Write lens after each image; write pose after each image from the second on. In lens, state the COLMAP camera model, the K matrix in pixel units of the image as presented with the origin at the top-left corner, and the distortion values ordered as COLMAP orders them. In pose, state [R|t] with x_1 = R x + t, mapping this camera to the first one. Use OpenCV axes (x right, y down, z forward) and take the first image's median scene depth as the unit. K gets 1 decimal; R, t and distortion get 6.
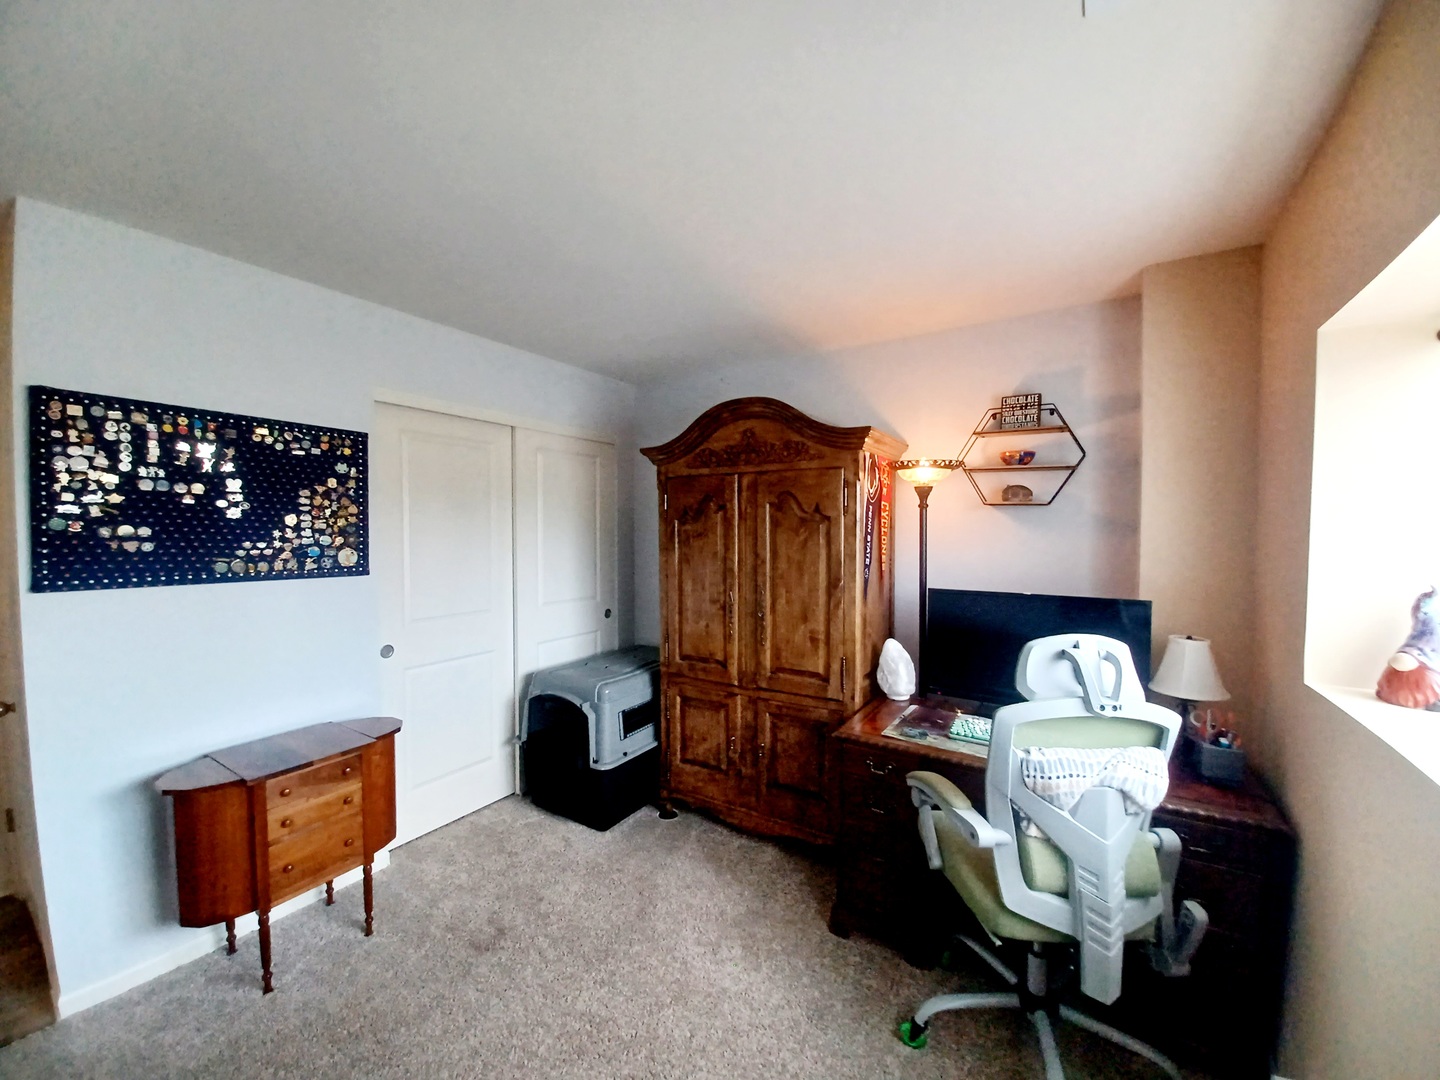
lens RADIAL K [[568.4, 0, 710.6], [0, 568.4, 549.5], [0, 0, 1]] dist [0.009781, -0.011254]
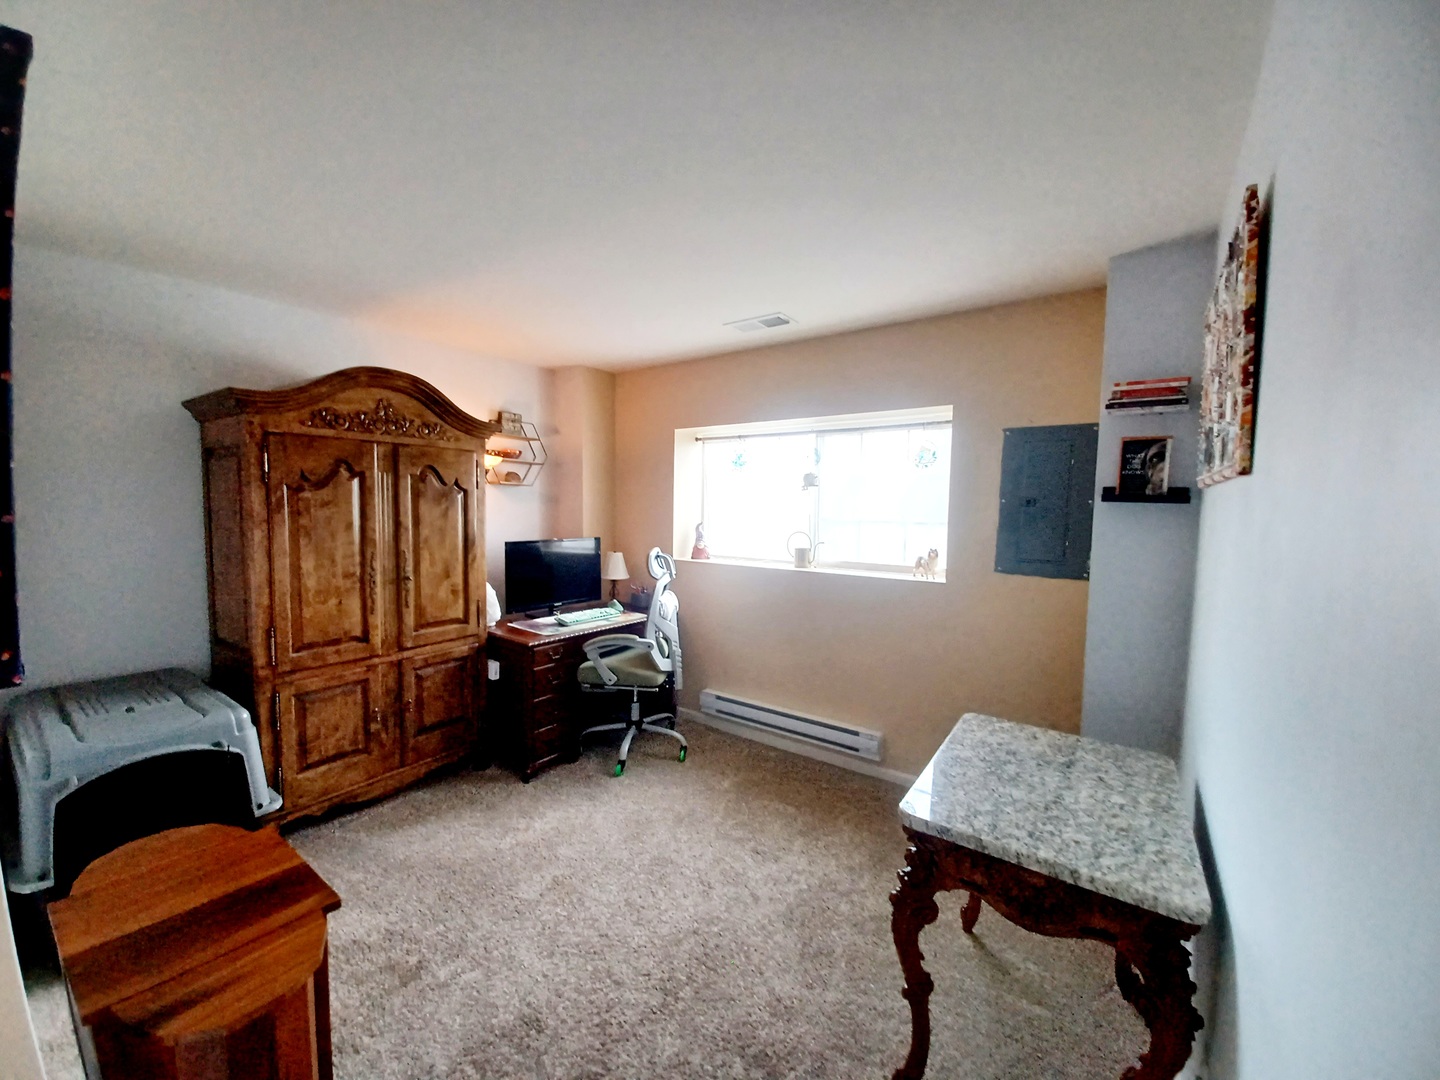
lens RADIAL K [[565.1, 0, 720.0], [0, 565.1, 540.0], [0, 0, 1]] dist [0.010706, -0.010883]
pose [[0.043770, -0.061663, 0.997137, -0.925470], [0.021891, 0.997913, 0.060751, -0.009882], [-0.998802, 0.019169, 0.045029, 0.362934]]
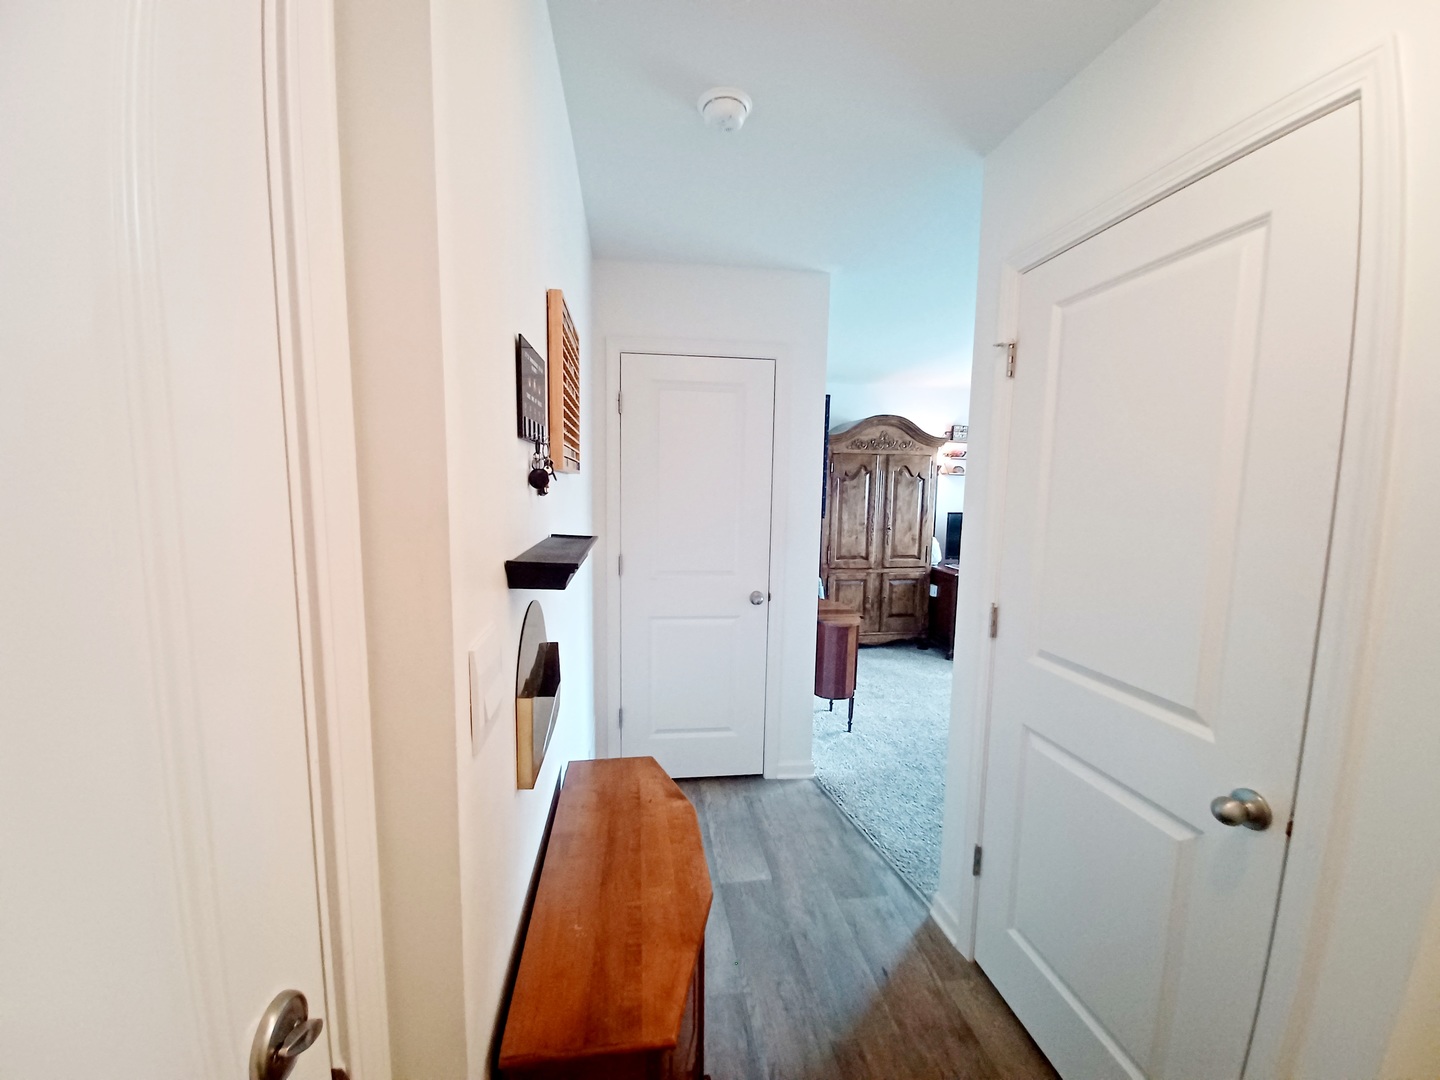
lens RADIAL K [[568.4, 0, 710.6], [0, 568.4, 549.5], [0, 0, 1]] dist [0.009781, -0.011254]
pose [[0.751601, -0.061747, 0.656721, -1.616849], [0.010100, 0.996570, 0.082141, 0.018645], [-0.659541, -0.055104, 0.749646, -0.050254]]
